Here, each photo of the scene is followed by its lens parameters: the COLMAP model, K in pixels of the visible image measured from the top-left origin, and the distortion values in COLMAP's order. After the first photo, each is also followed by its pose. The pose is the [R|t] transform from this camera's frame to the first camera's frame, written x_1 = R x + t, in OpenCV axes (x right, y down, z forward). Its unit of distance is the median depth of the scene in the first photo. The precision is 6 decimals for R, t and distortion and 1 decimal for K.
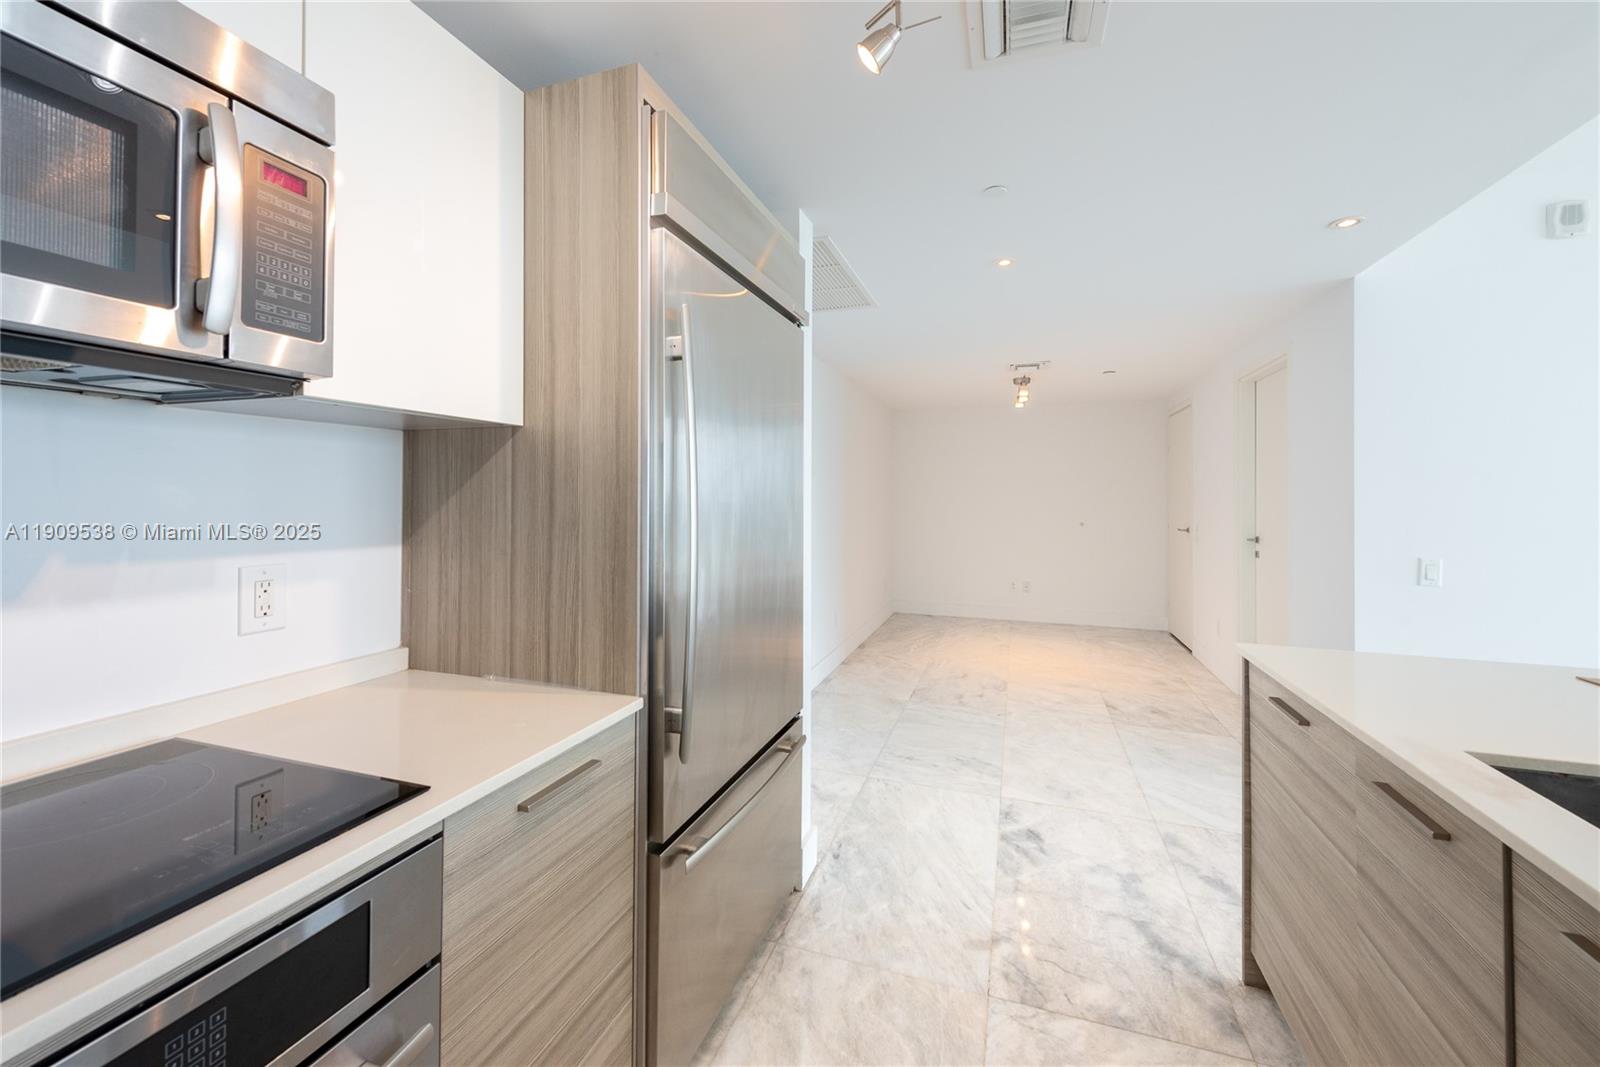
lens RADIAL K [[642.2, 0, 792.2], [0, 642.2, 496.1], [0, 0, 1]] dist [0.014838, -0.004594]
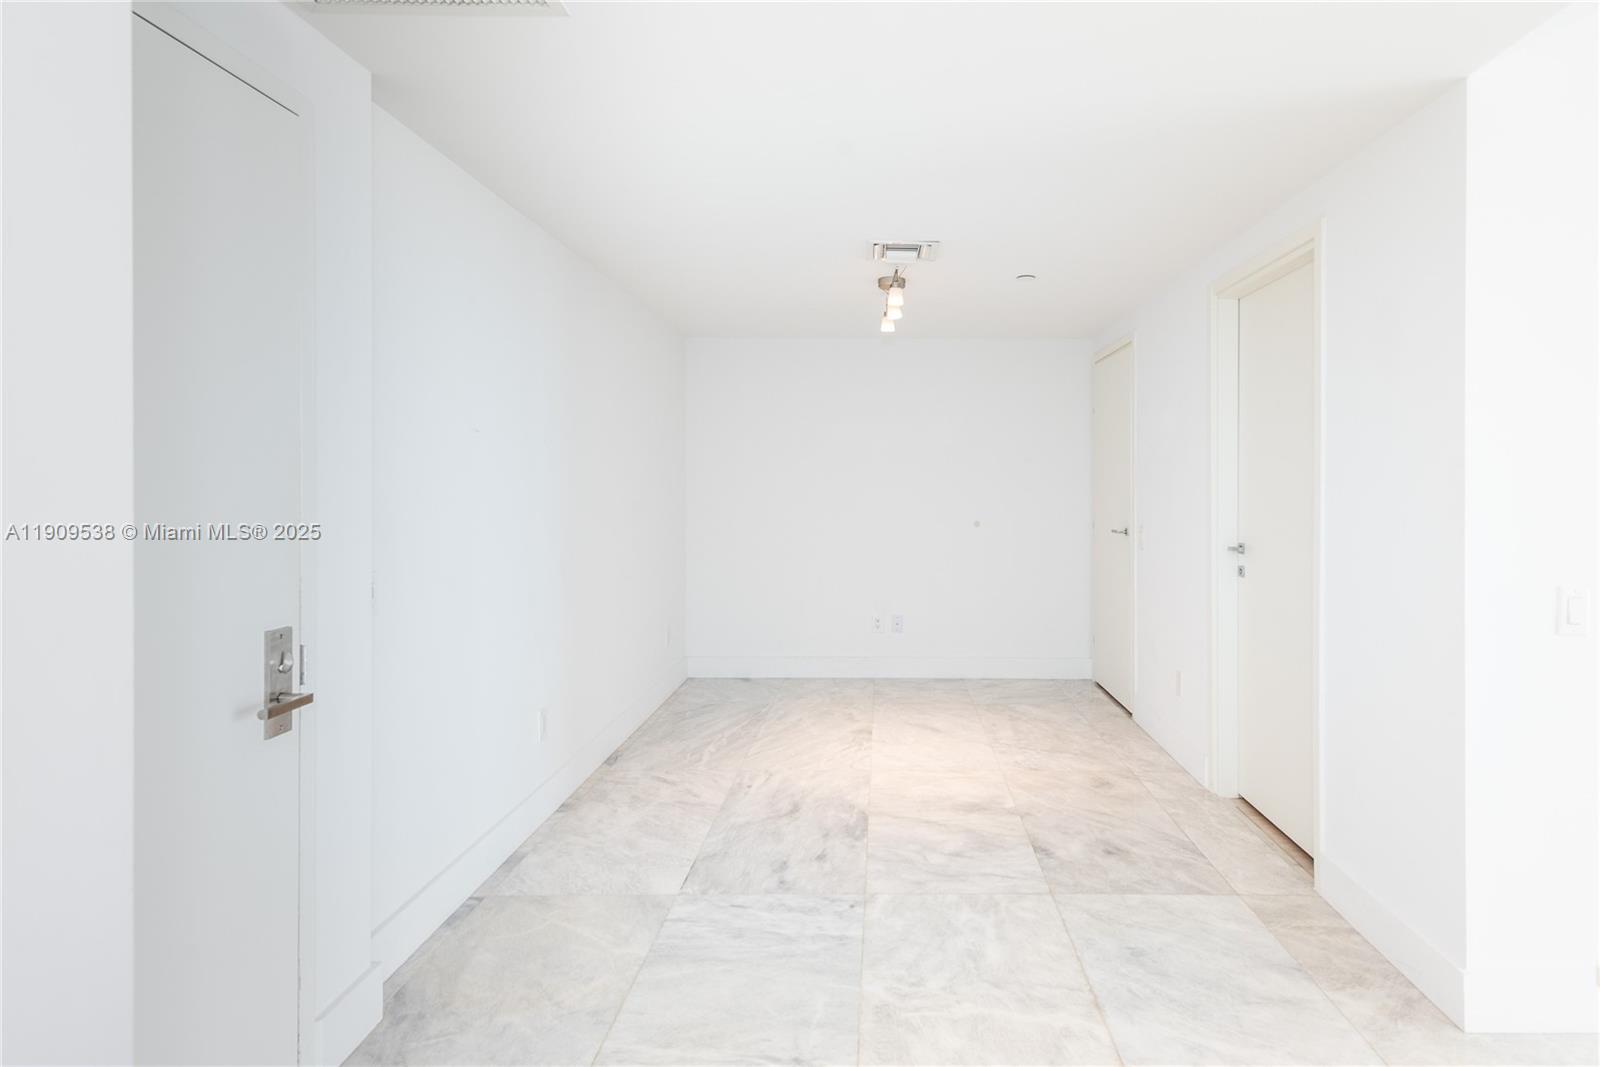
lens RADIAL K [[806.8, 0, 907.6], [0, 806.8, 492.4], [0, 0, 1]] dist [0.018384, -0.005476]
pose [[0.932055, -0.003685, 0.362297, 0.134118], [-0.000102, 0.999946, 0.010432, 0.004774], [-0.362316, -0.009760, 0.932004, 0.401147]]
